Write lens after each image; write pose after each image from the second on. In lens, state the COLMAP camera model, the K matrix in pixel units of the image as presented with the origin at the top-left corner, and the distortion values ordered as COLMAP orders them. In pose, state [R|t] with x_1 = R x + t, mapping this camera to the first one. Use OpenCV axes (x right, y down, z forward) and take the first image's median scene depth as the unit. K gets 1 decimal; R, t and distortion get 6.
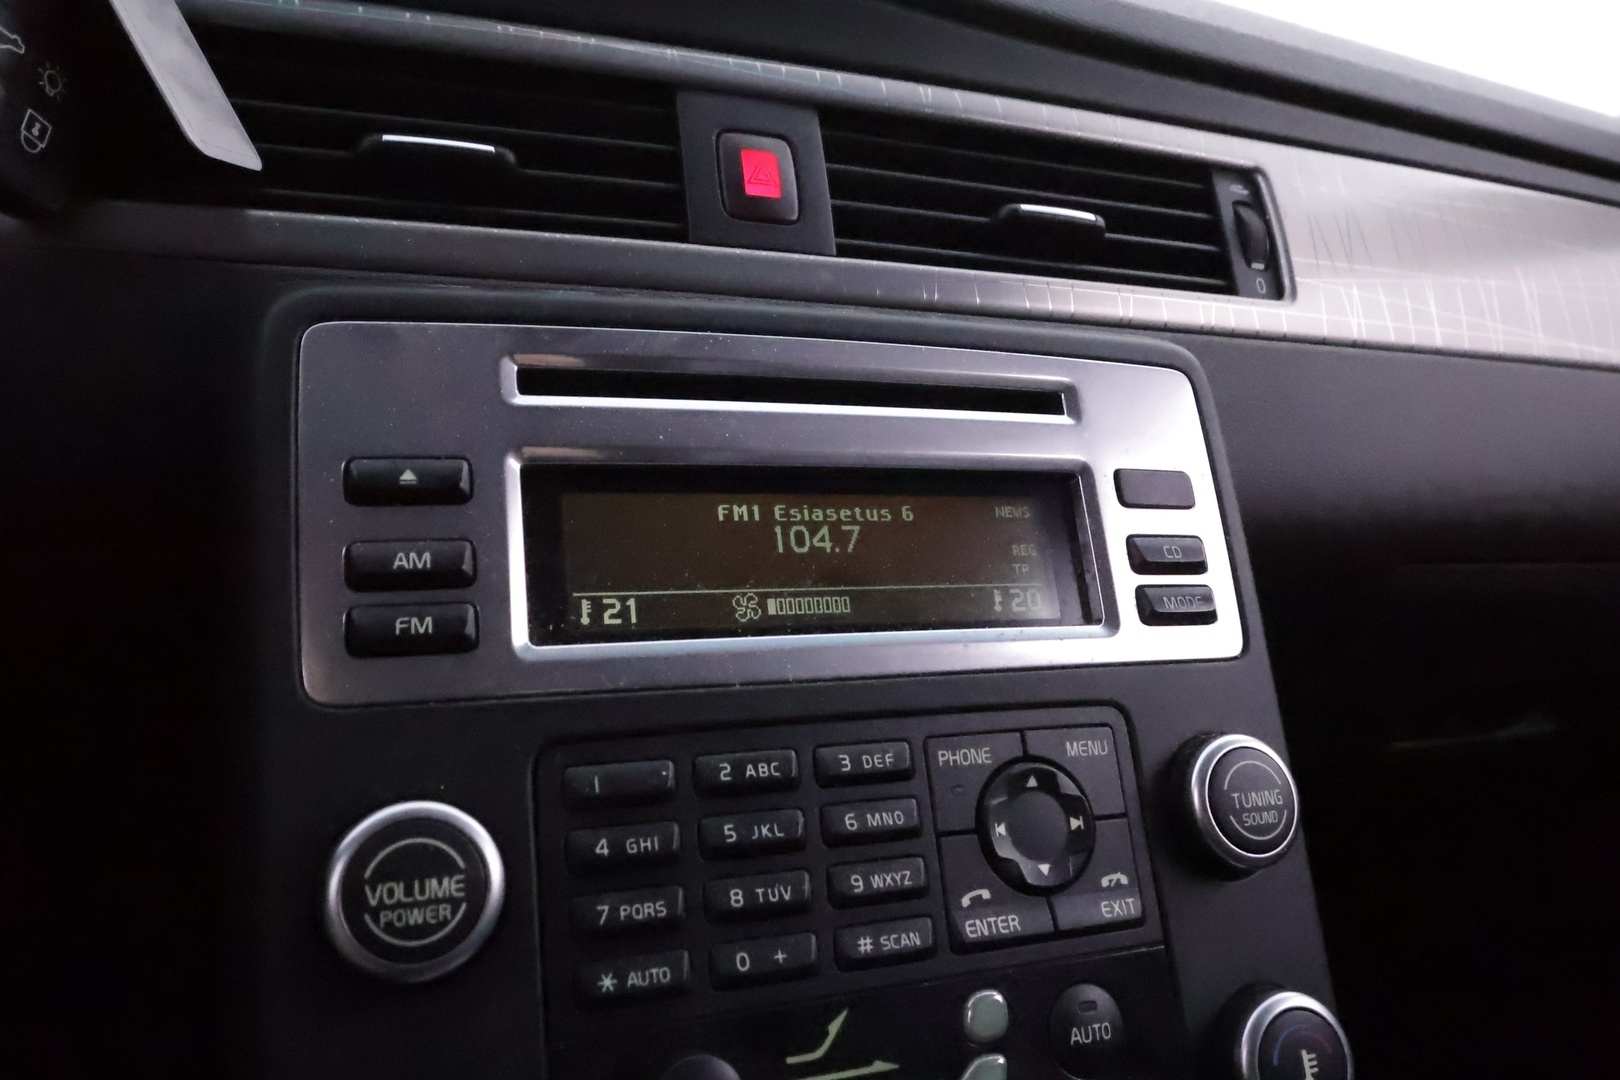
lens RADIAL K [[1200.7, 0, 812.7], [0, 1200.7, 539.0], [0, 0, 1]] dist [0.024539, -0.000165]
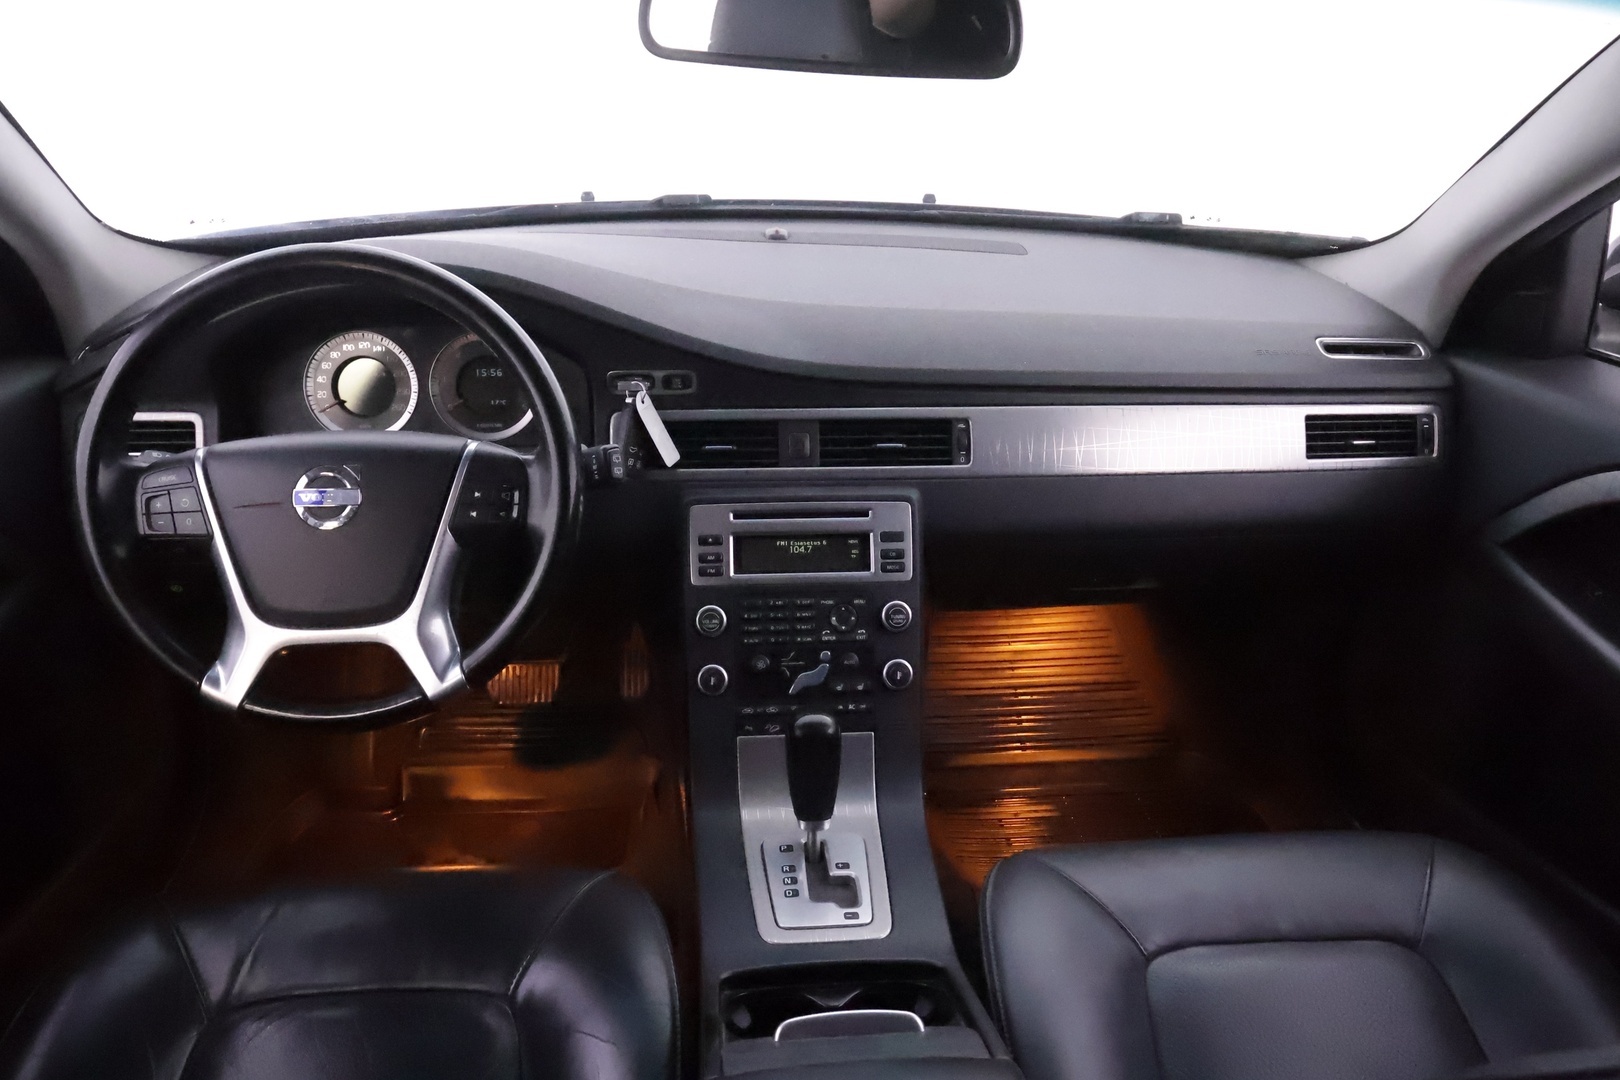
lens RADIAL K [[1218.5, 0, 815.0], [0, 1218.5, 536.9], [0, 0, 1]] dist [0.008184, 0.001363]
pose [[0.961372, 0.070565, -0.266053, 1.346225], [-0.008305, 0.973576, 0.228211, -1.156727], [0.275126, -0.217186, 0.936555, -3.407043]]
